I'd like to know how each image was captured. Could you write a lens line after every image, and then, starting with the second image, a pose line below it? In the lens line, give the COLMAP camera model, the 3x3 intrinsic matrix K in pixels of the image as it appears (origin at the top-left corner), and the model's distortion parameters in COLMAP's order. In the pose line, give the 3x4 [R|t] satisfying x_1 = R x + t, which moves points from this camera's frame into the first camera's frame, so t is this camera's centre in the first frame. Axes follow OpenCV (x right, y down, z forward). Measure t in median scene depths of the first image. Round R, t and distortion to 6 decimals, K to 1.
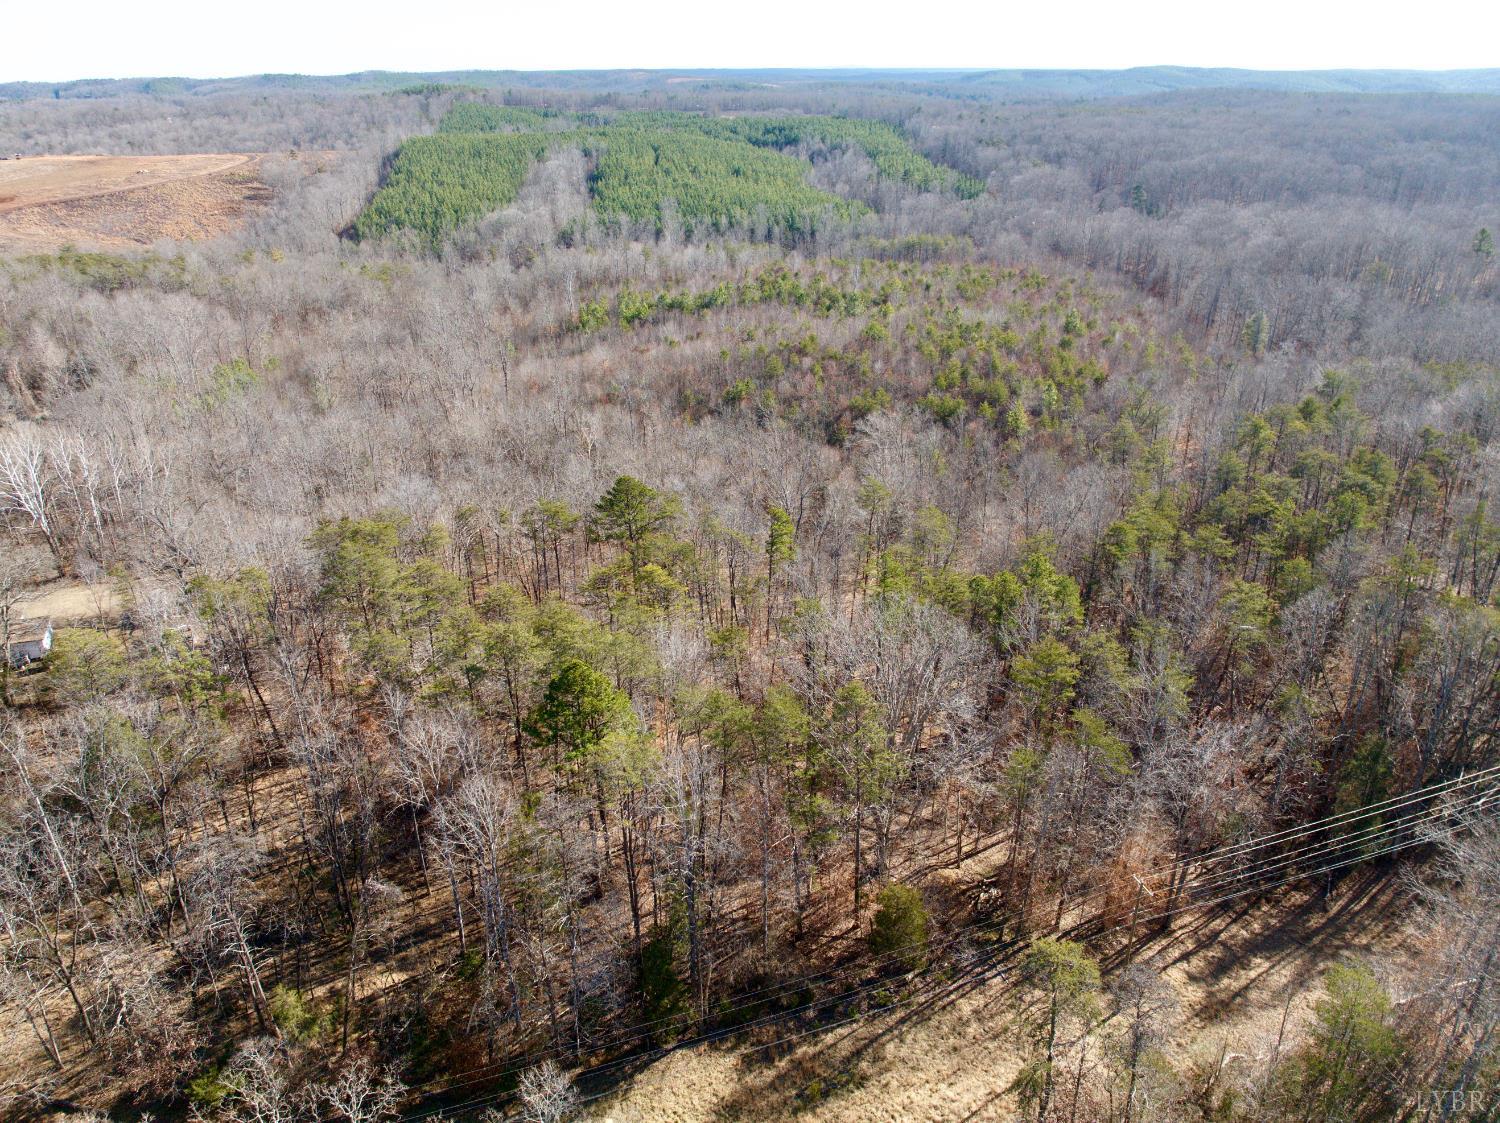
lens RADIAL K [[1059.3, 0, 757.5], [0, 1059.3, 558.3], [0, 0, 1]] dist [-0.058653, 0.024357]
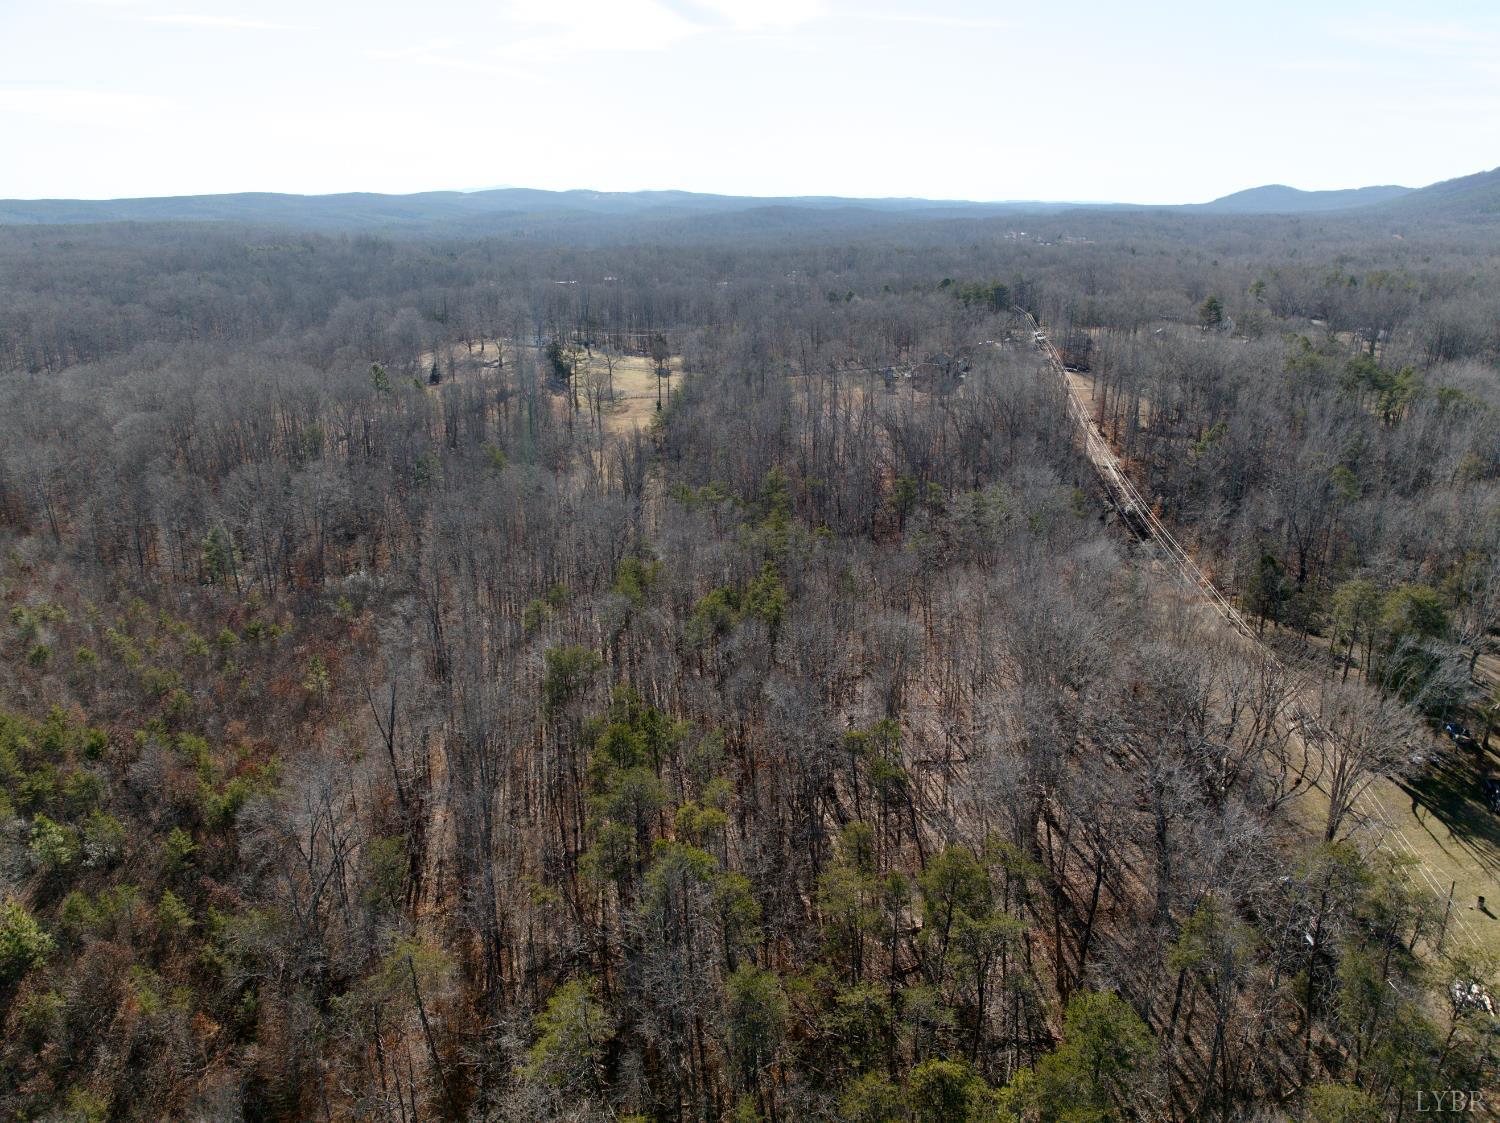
lens RADIAL K [[1059.3, 0, 748.6], [0, 1059.3, 562.1], [0, 0, 1]] dist [-0.058653, 0.024357]
pose [[0.464296, -0.276259, 0.841493, 0.038189], [0.364426, 0.925543, 0.102779, -0.144408], [-0.807231, 0.258942, 0.530402, 0.316059]]
